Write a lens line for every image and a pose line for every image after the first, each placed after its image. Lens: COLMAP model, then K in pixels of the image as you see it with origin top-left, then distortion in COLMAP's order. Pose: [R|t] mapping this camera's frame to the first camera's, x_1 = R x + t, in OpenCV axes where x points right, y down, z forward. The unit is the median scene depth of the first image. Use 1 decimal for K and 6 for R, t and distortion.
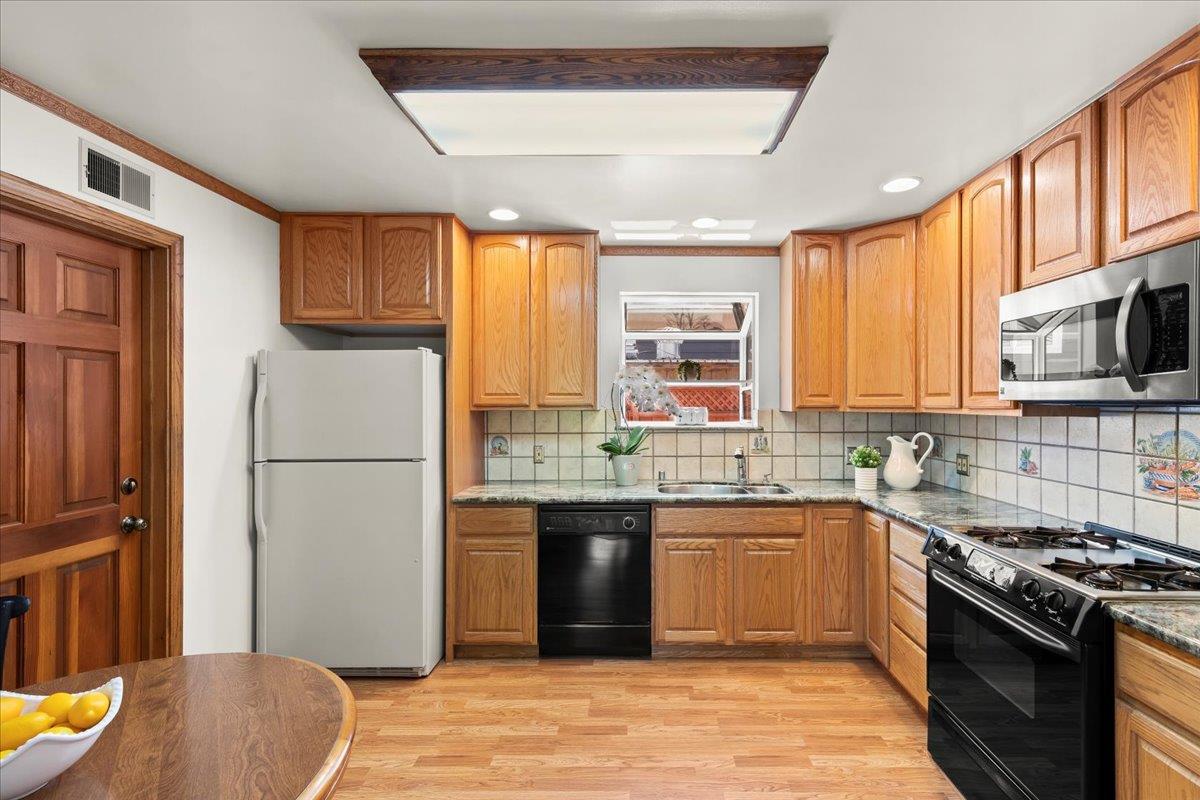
lens RADIAL K [[536.1, 0, 639.3], [0, 536.1, 403.2], [0, 0, 1]] dist [0.000105, -0.000022]
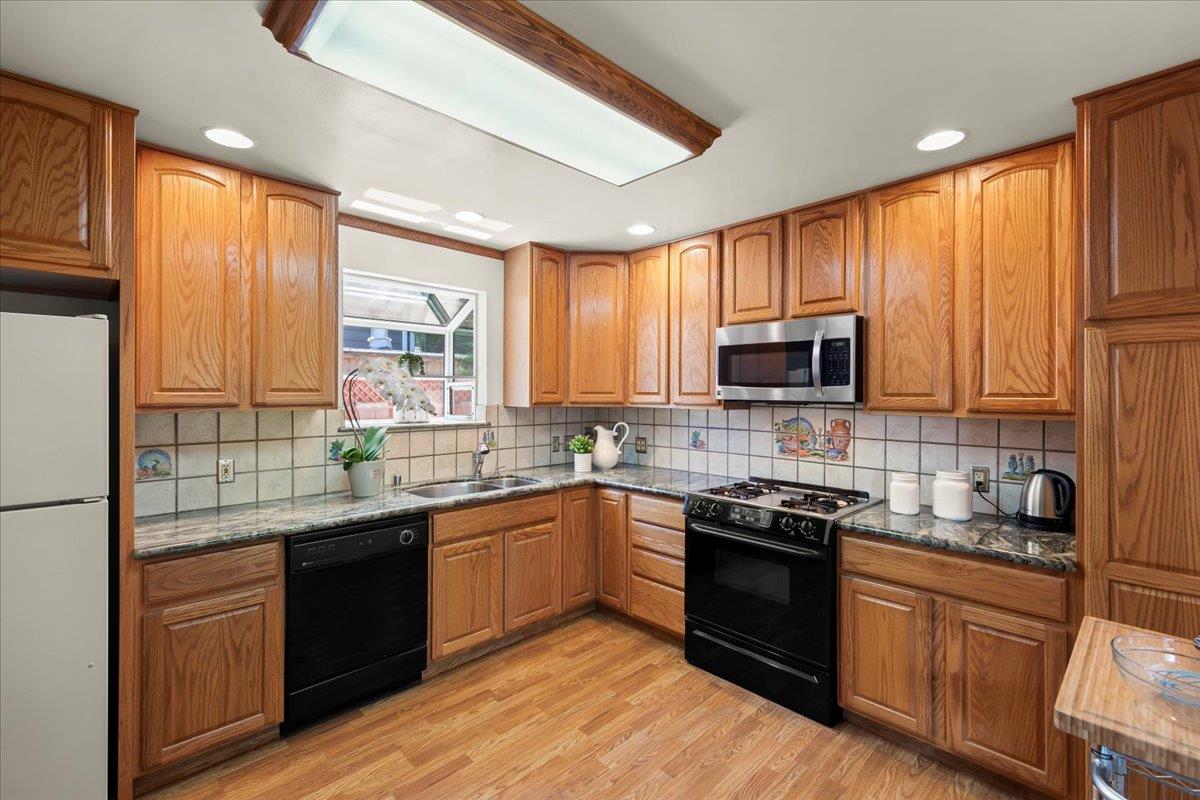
lens RADIAL K [[517.6, 0, 600.3], [0, 517.6, 393.0], [0, 0, 1]] dist [0.002831, 0.000283]
pose [[0.712432, 0.002138, 0.701738, -0.389890], [-0.003950, 0.999992, 0.000963, -0.016604], [-0.701730, -0.003458, 0.712434, 0.164870]]
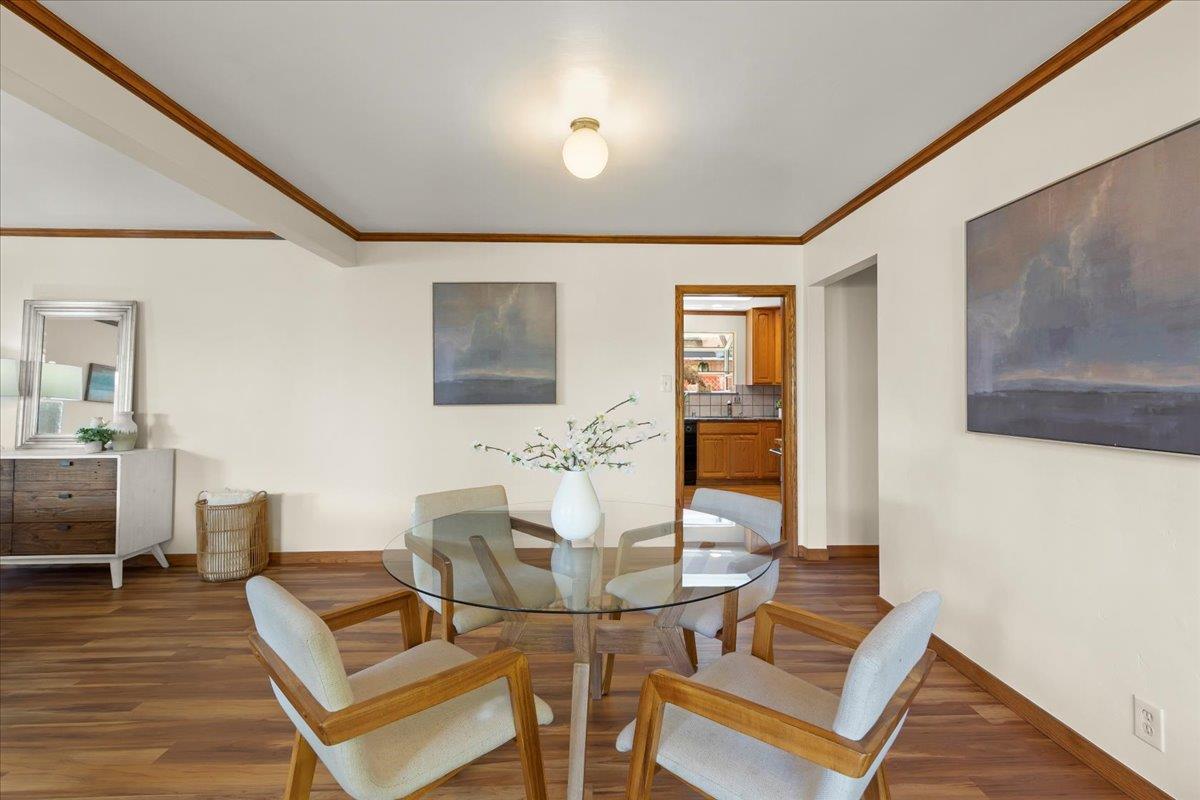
lens RADIAL K [[517.6, 0, 600.3], [0, 517.6, 393.0], [0, 0, 1]] dist [0.002831, 0.000283]
pose [[0.999200, 0.000258, 0.039981, -0.517357], [-0.000156, 0.999997, -0.002541, 0.063303], [-0.039982, 0.002532, 0.999197, -1.361532]]
